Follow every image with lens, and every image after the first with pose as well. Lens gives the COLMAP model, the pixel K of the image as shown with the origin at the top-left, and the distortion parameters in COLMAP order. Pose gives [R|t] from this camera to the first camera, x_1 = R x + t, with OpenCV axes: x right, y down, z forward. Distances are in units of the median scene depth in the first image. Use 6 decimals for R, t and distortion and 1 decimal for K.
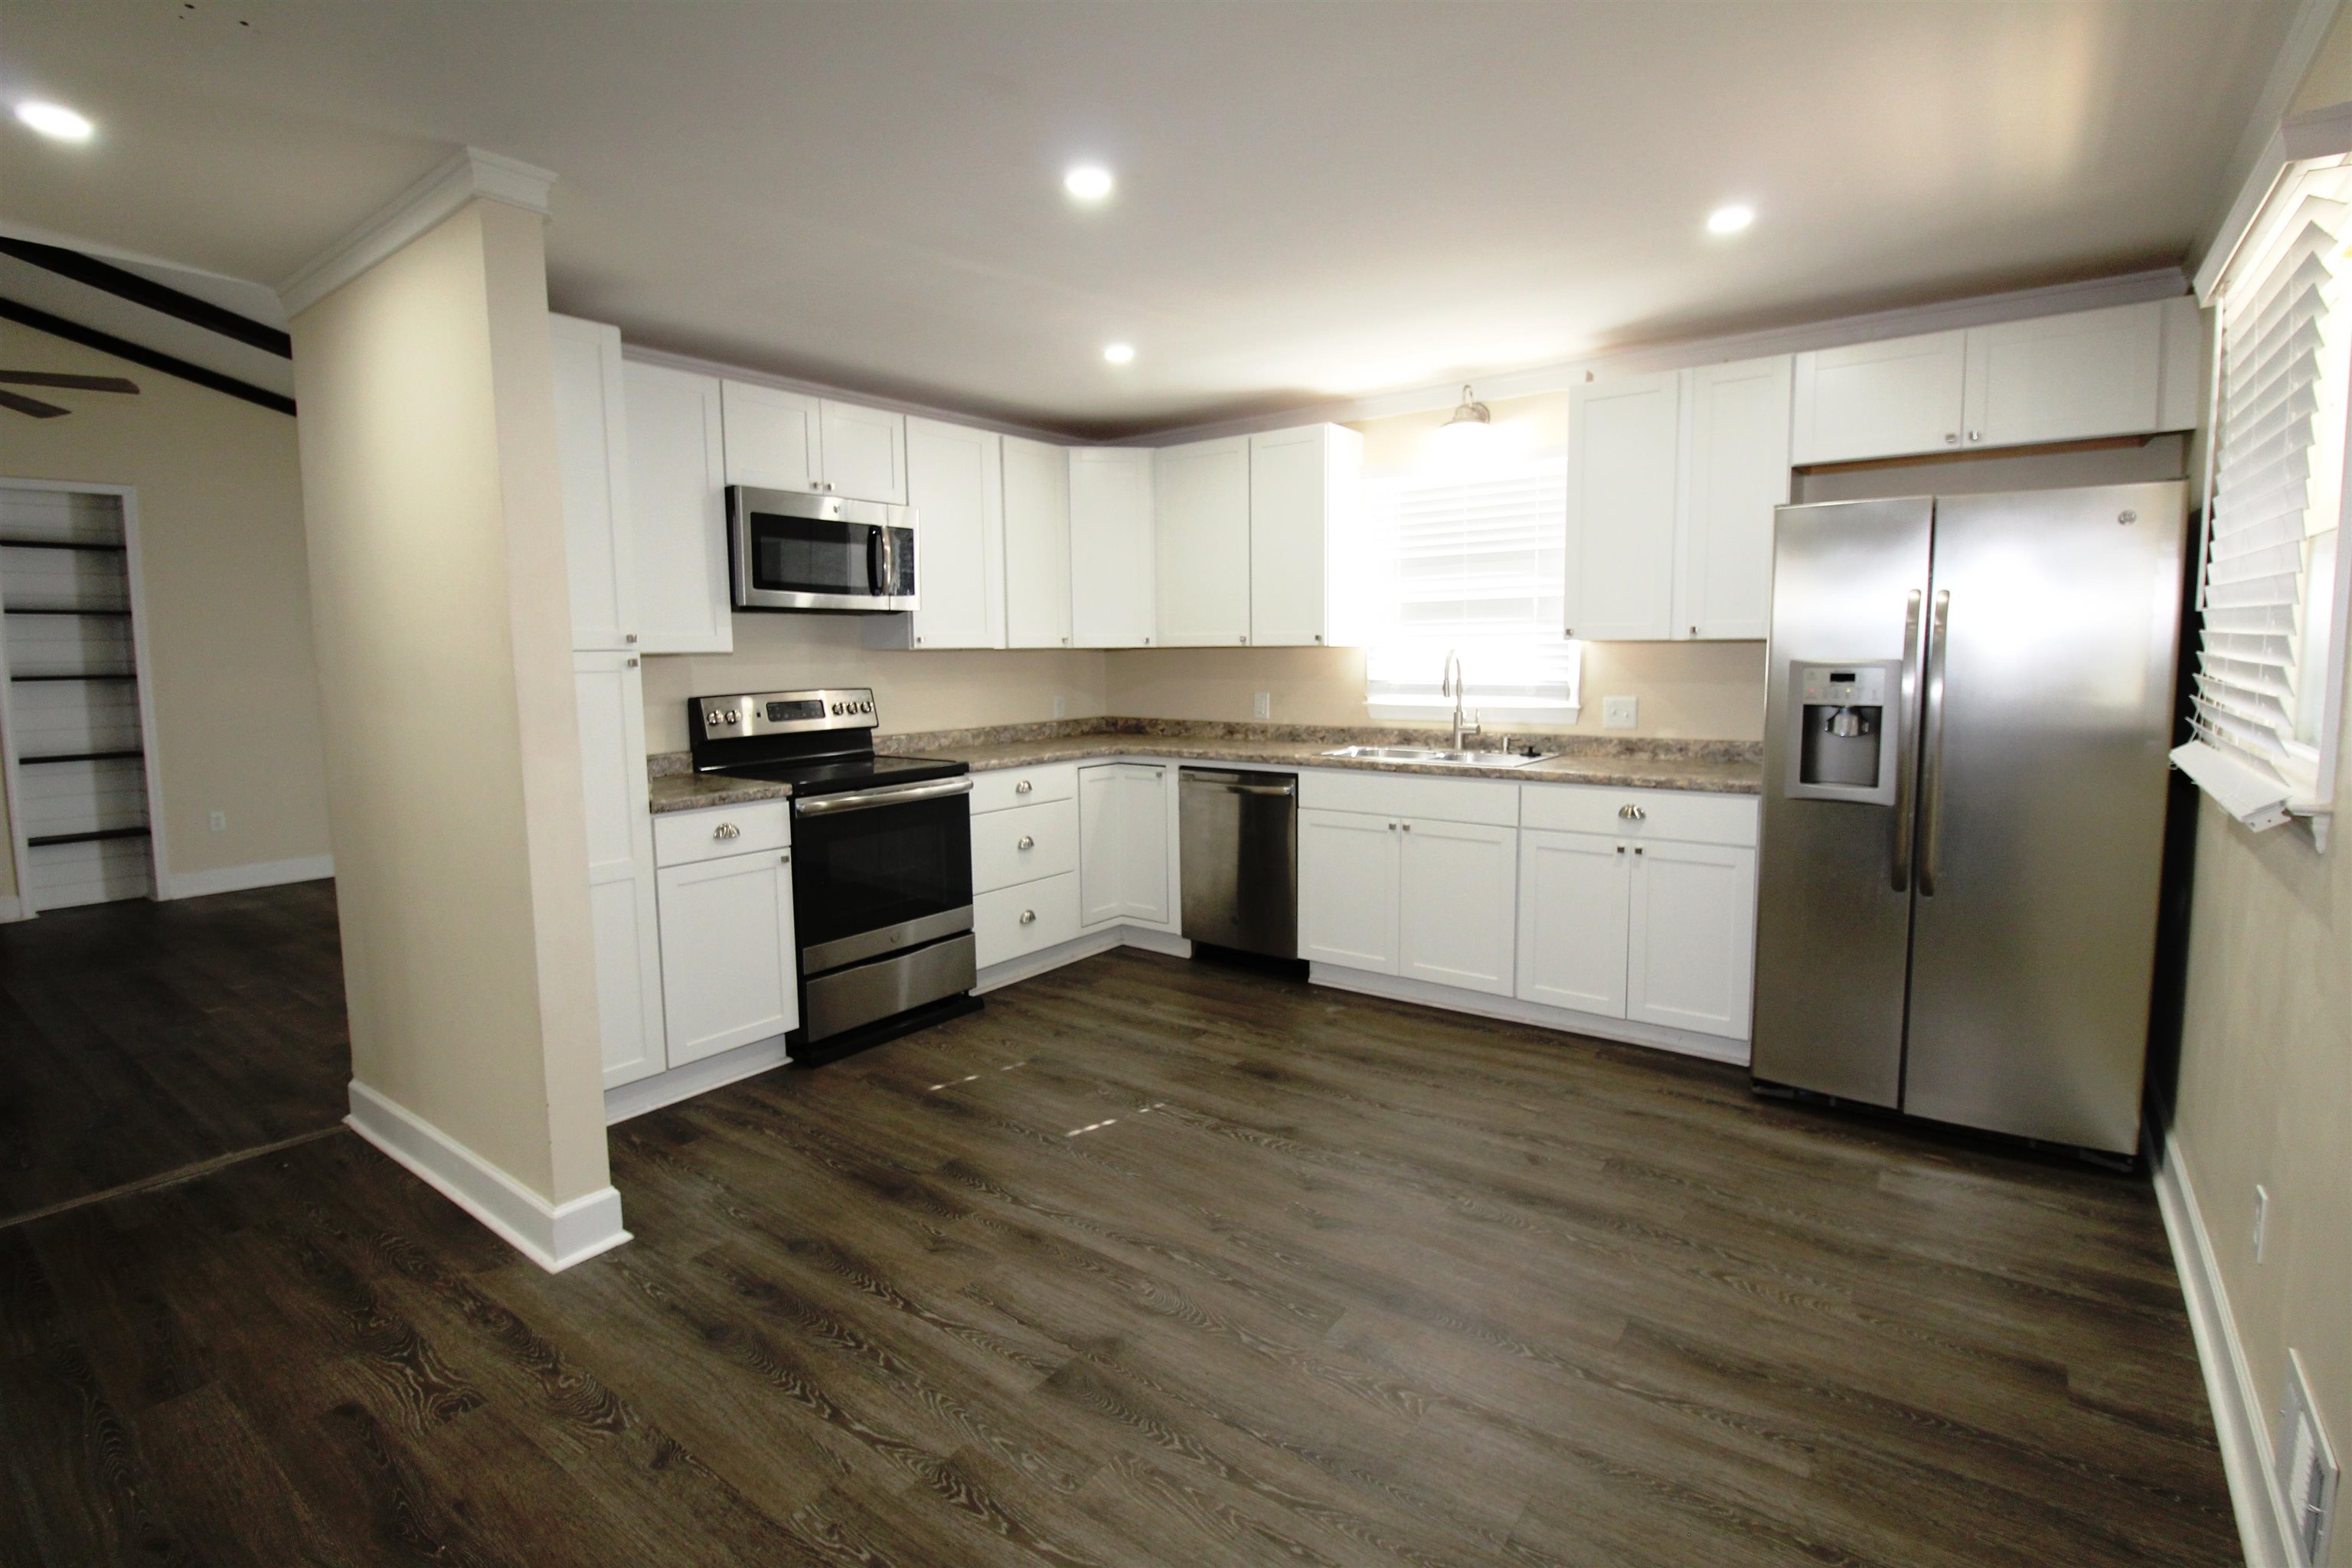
lens RADIAL K [[1099.2, 0, 1195.9], [0, 1099.2, 762.2], [0, 0, 1]] dist [0.003779, -0.014637]
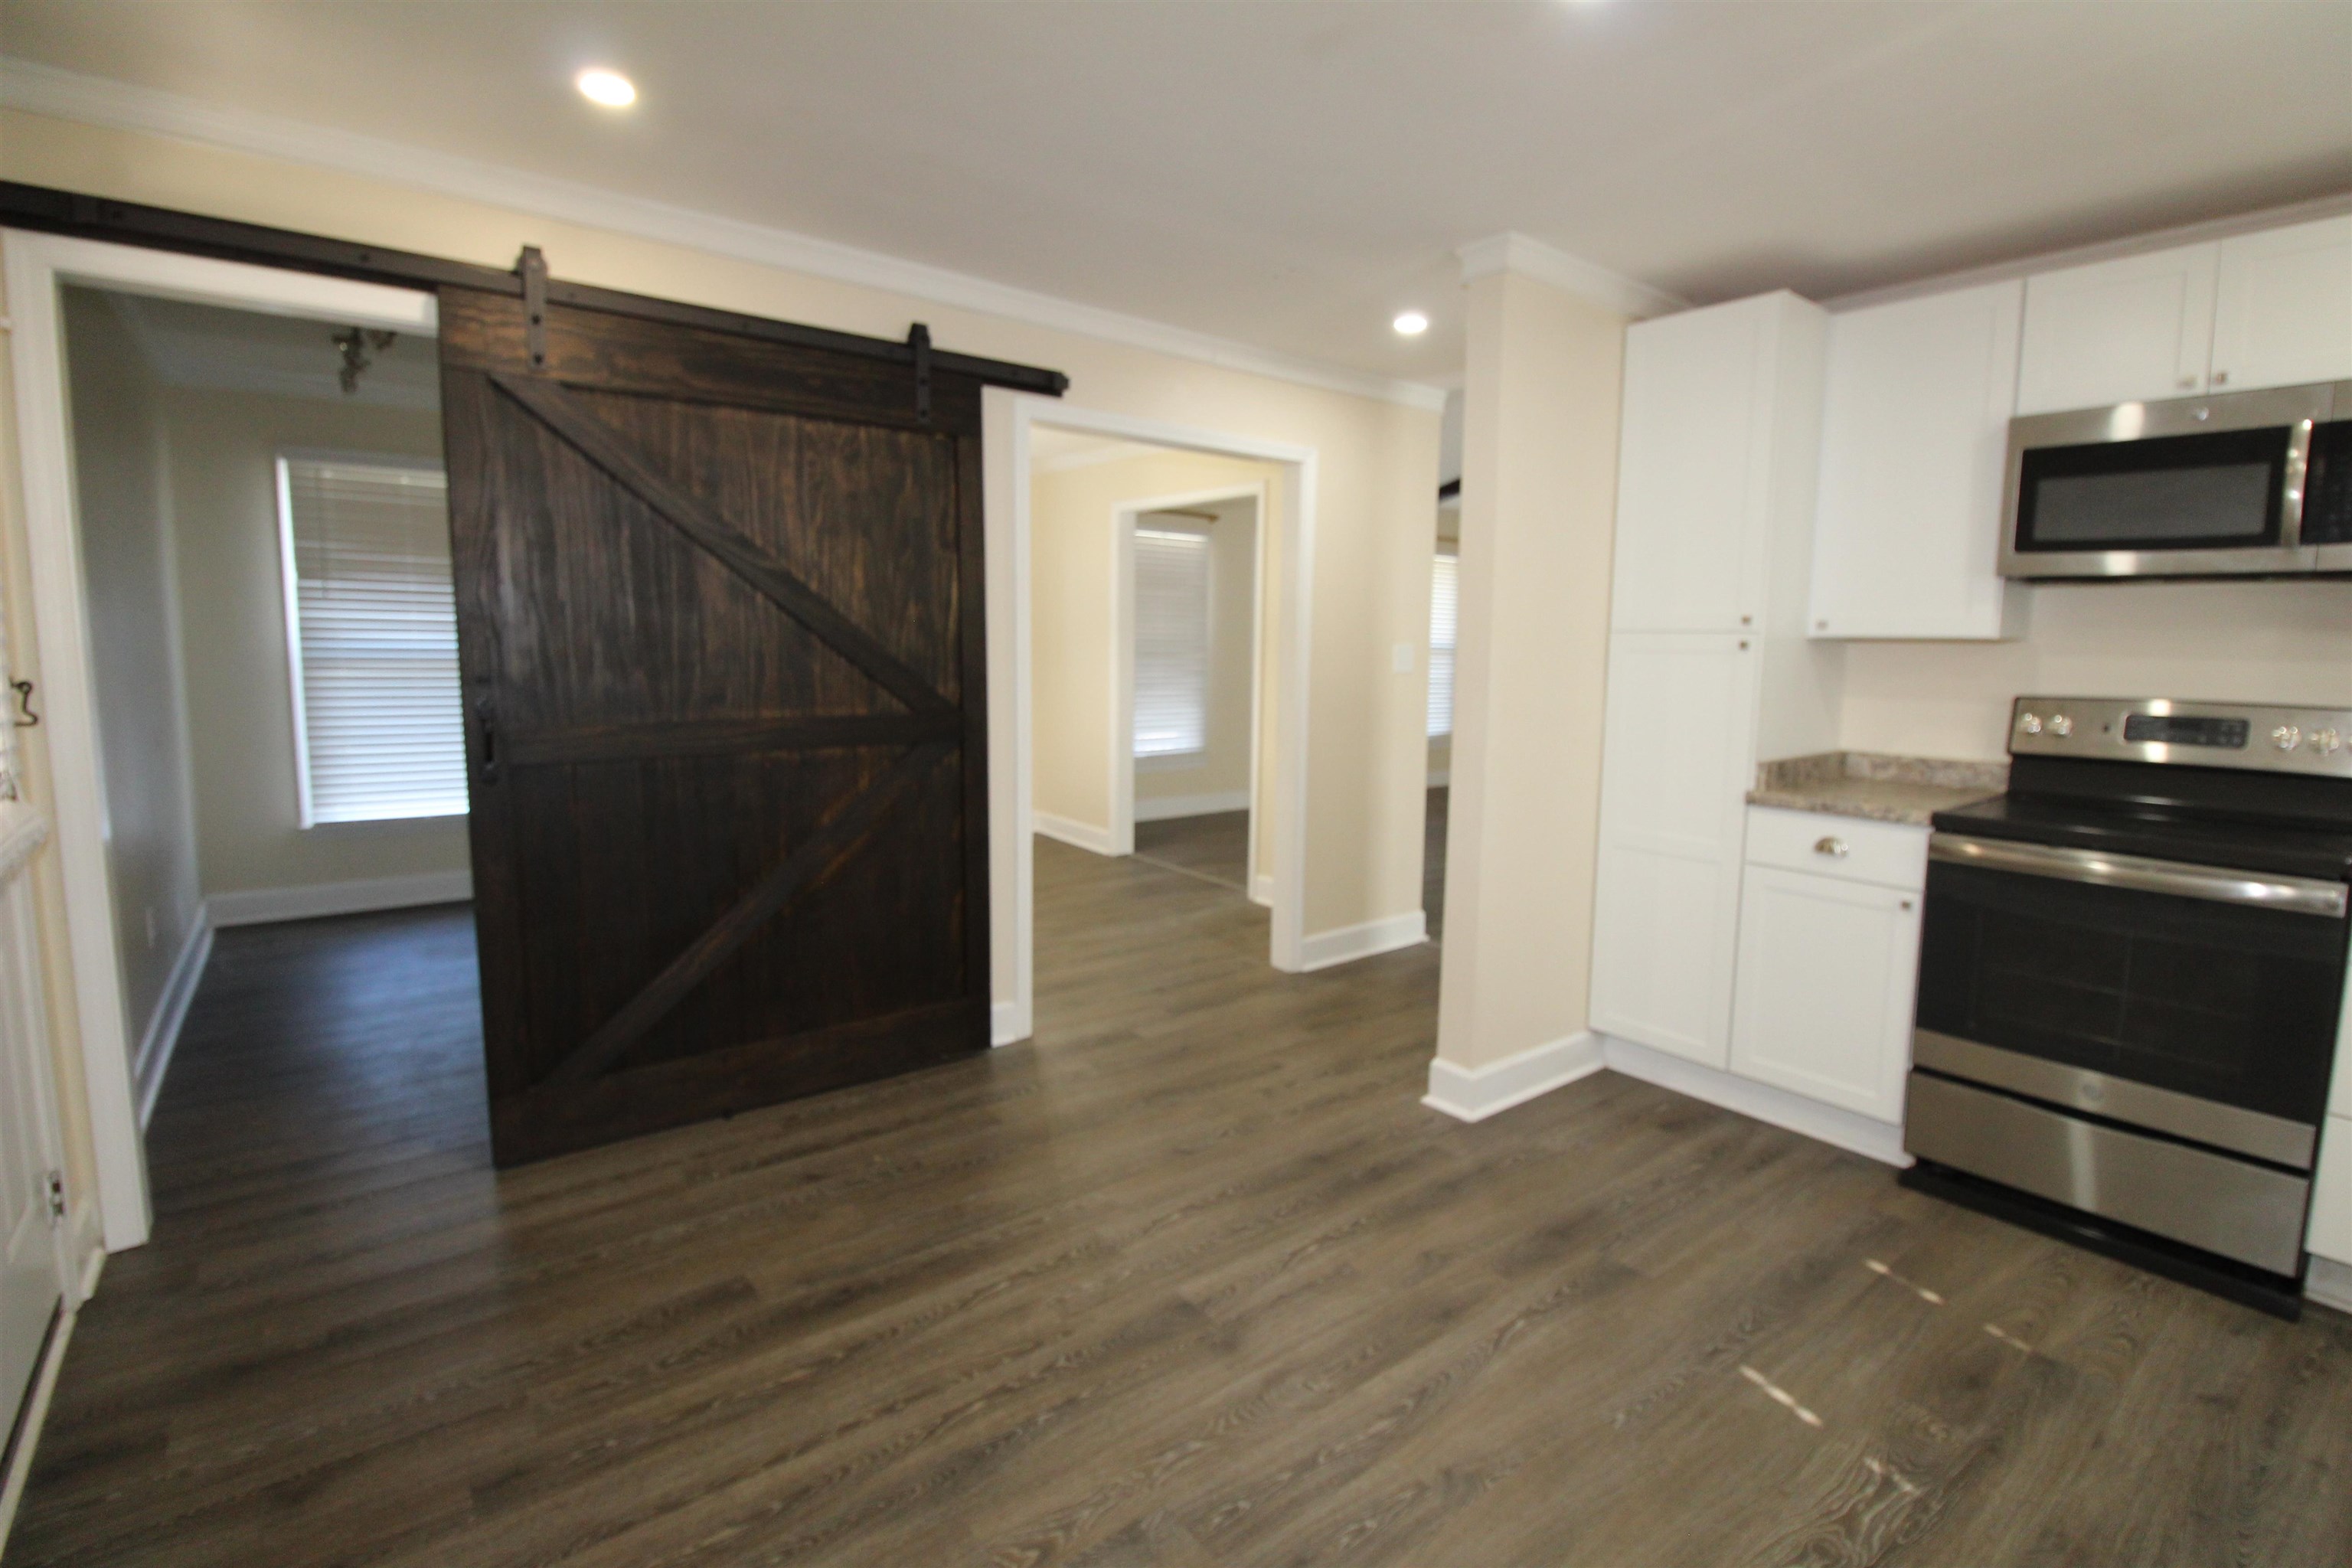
lens RADIAL K [[1099.2, 0, 1195.9], [0, 1099.2, 762.2], [0, 0, 1]] dist [0.003779, -0.014637]
pose [[-0.257709, 0.120430, -0.958688, 0.478608], [-0.112315, 0.981742, 0.153517, -0.072100], [0.959673, 0.147238, -0.239478, 0.682187]]
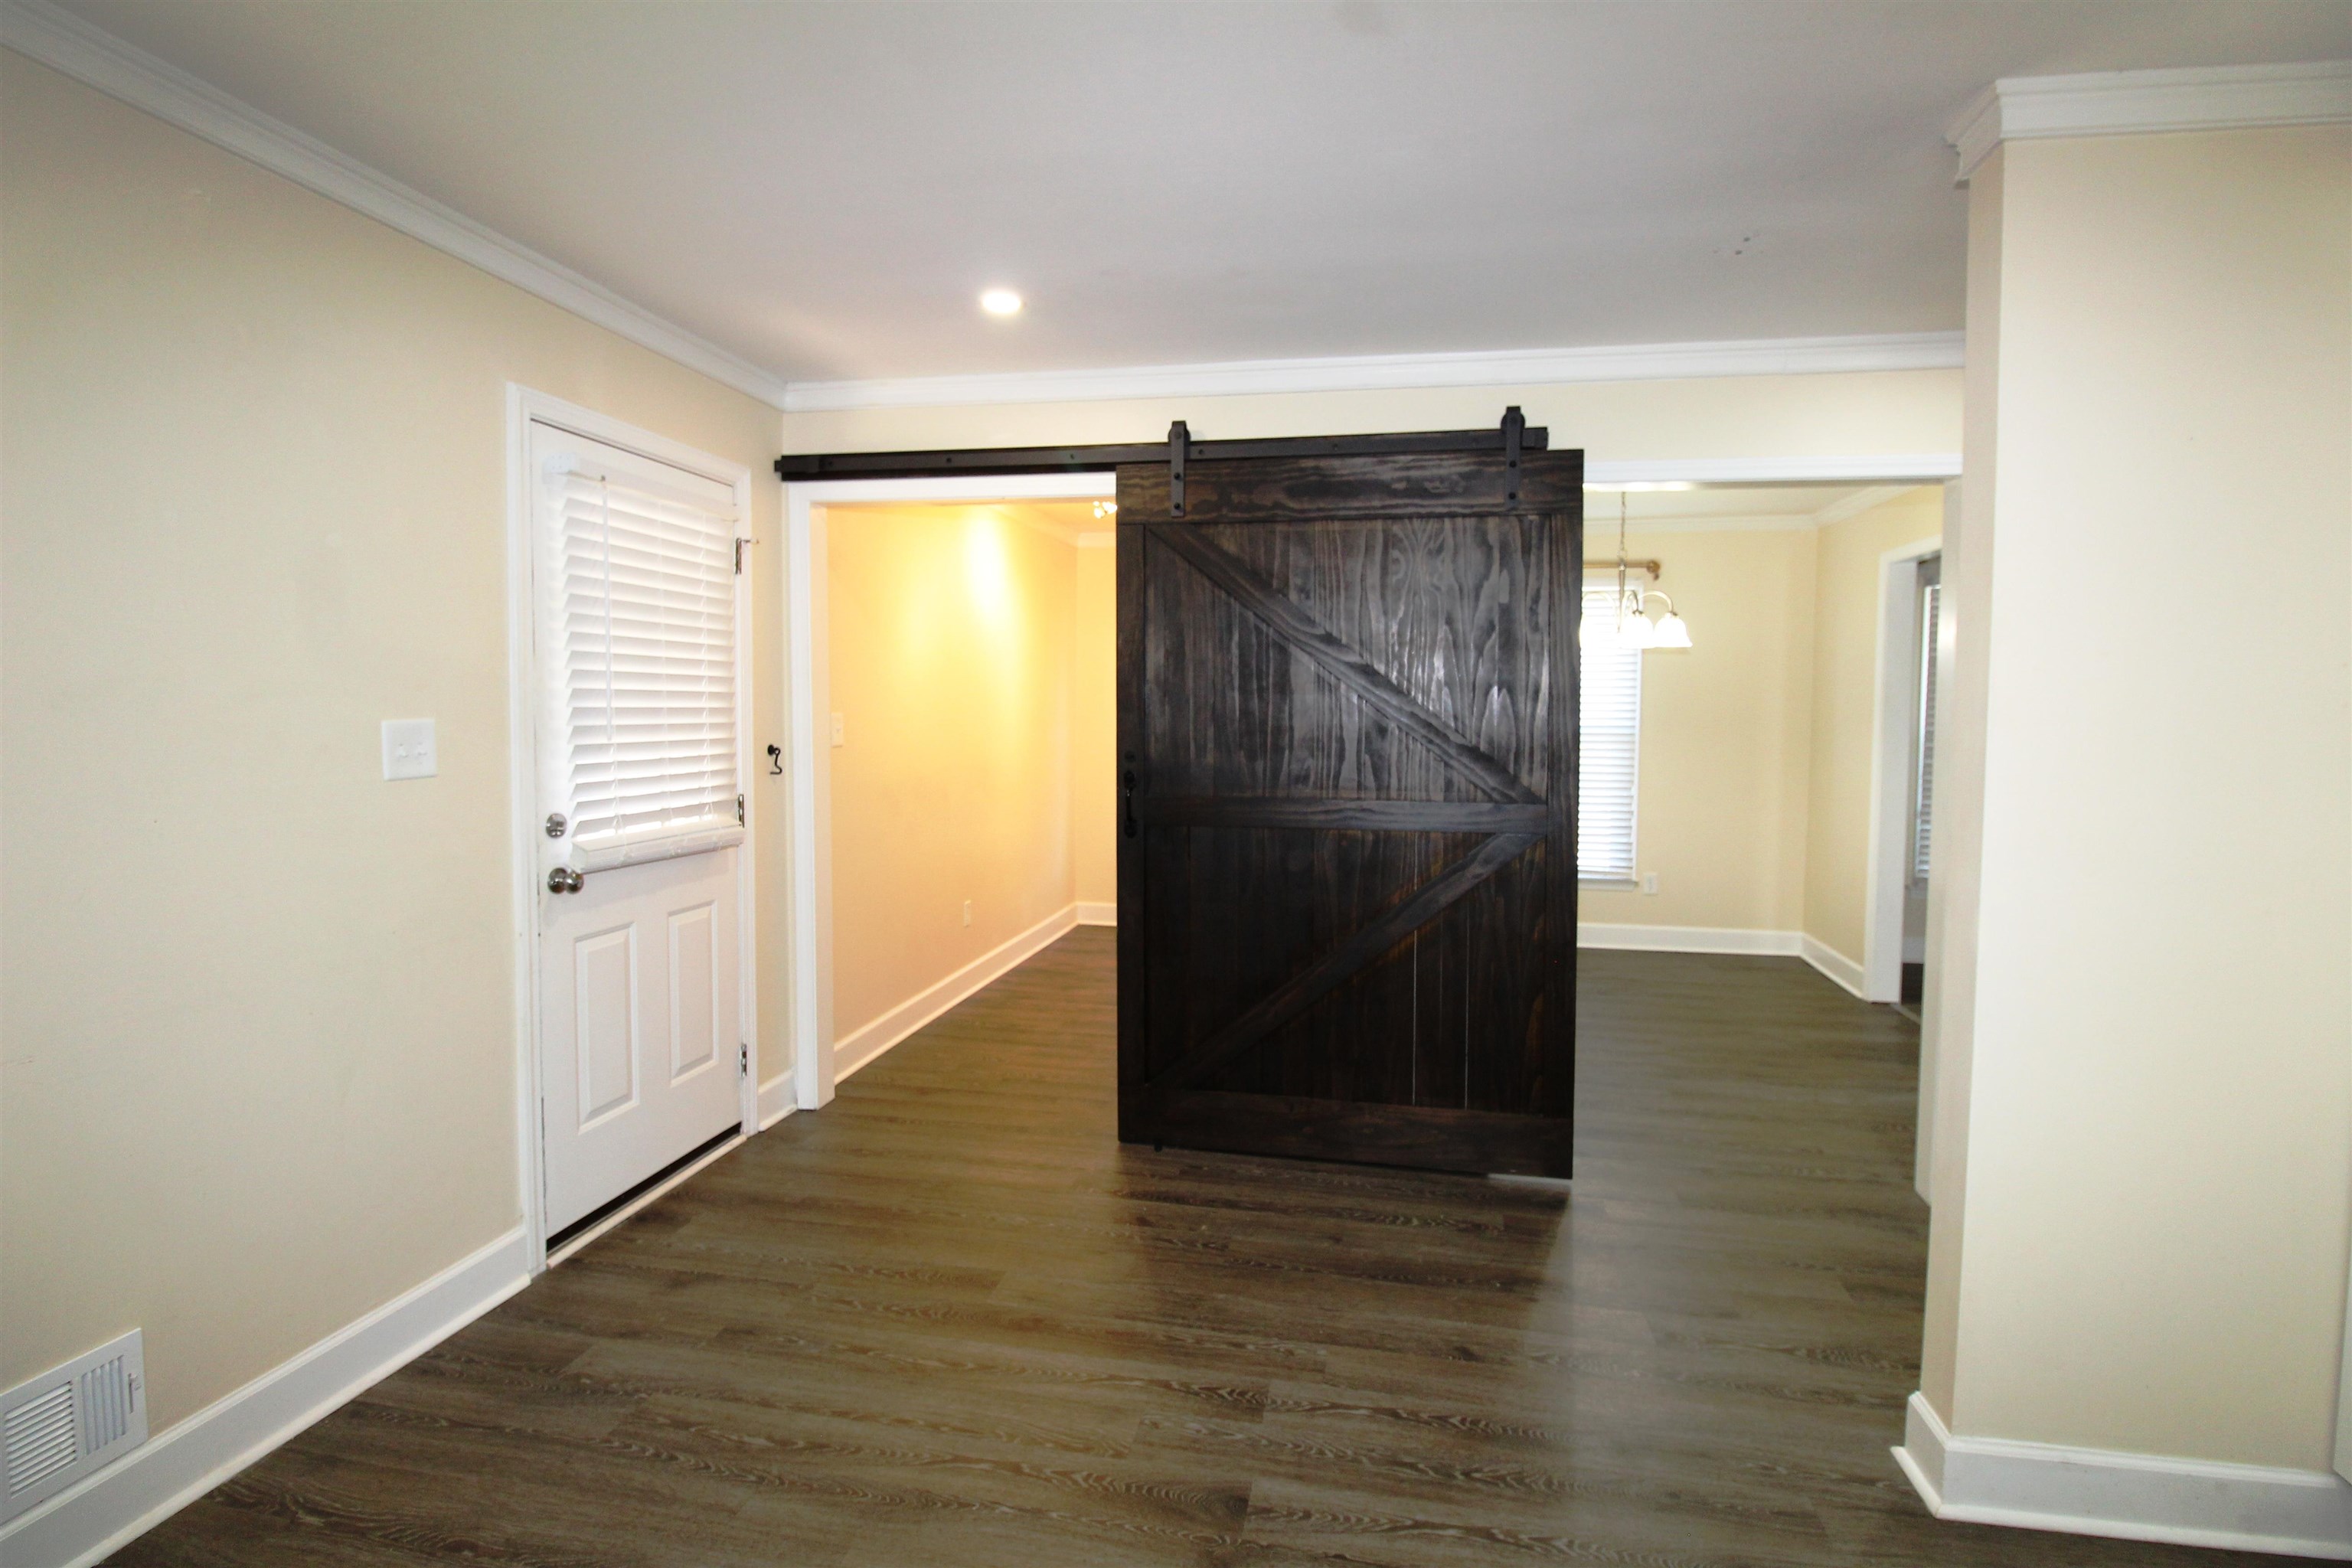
lens RADIAL K [[1091.5, 0, 1211.5], [0, 1091.5, 752.6], [0, 0, 1]] dist [0.001464, -0.014183]
pose [[-0.899028, 0.020375, -0.437416, 0.160276], [-0.045360, 0.989210, 0.139306, -0.106448], [0.435535, 0.145081, -0.888404, 0.981766]]
